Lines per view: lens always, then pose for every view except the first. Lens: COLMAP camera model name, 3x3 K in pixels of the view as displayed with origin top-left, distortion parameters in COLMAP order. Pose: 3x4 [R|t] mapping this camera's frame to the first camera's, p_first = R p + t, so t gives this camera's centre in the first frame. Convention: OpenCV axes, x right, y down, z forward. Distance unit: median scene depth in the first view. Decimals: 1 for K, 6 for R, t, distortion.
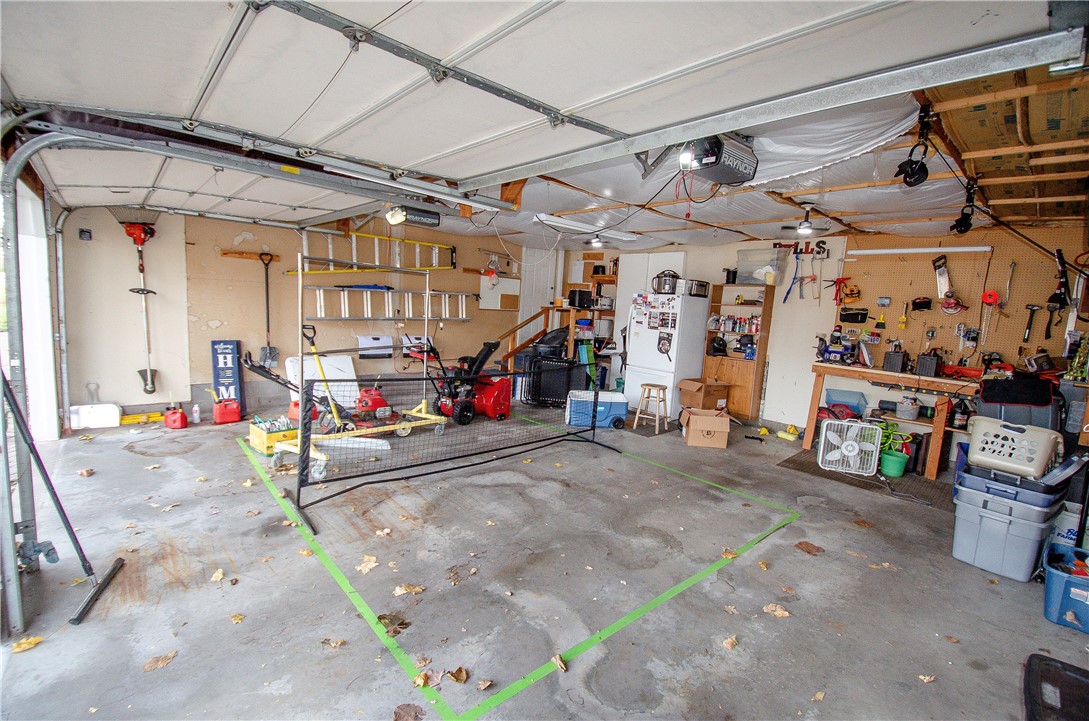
lens RADIAL K [[471.3, 0, 545.6], [0, 471.3, 364.7], [0, 0, 1]] dist [0.025491, -0.022257]
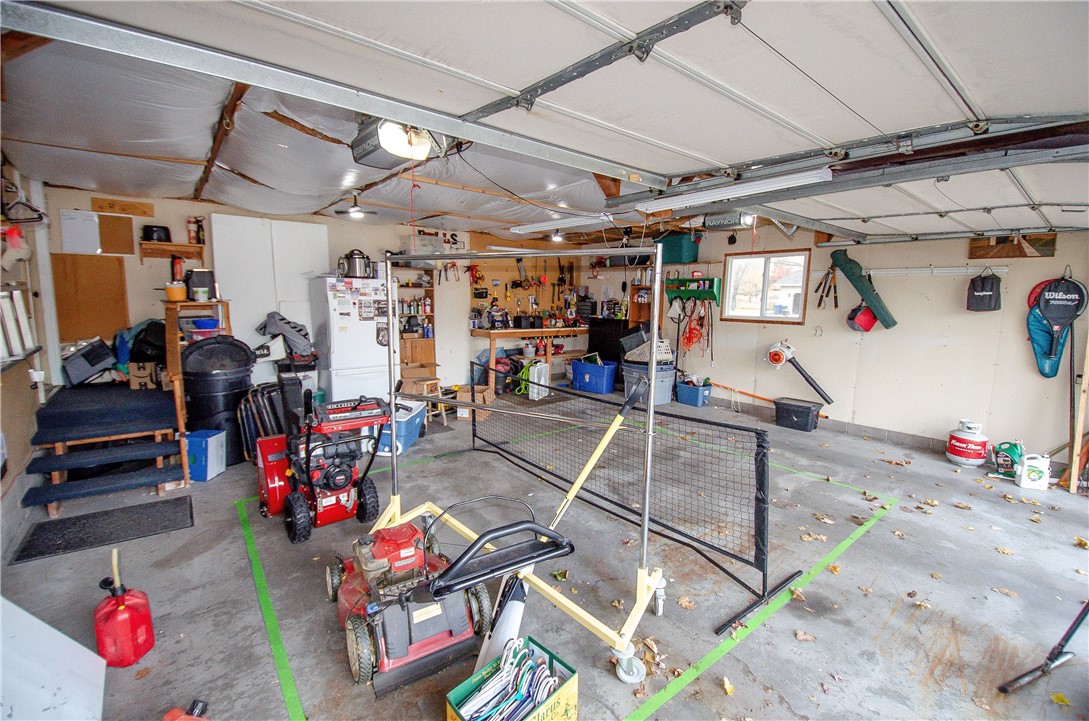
lens RADIAL K [[471.3, 0, 545.6], [0, 471.3, 364.7], [0, 0, 1]] dist [0.025491, -0.022257]
pose [[0.050412, -0.206915, 0.977059, -0.691455], [0.118559, 0.972625, 0.199859, -0.148570], [-0.991667, 0.105763, 0.073564, 0.716058]]
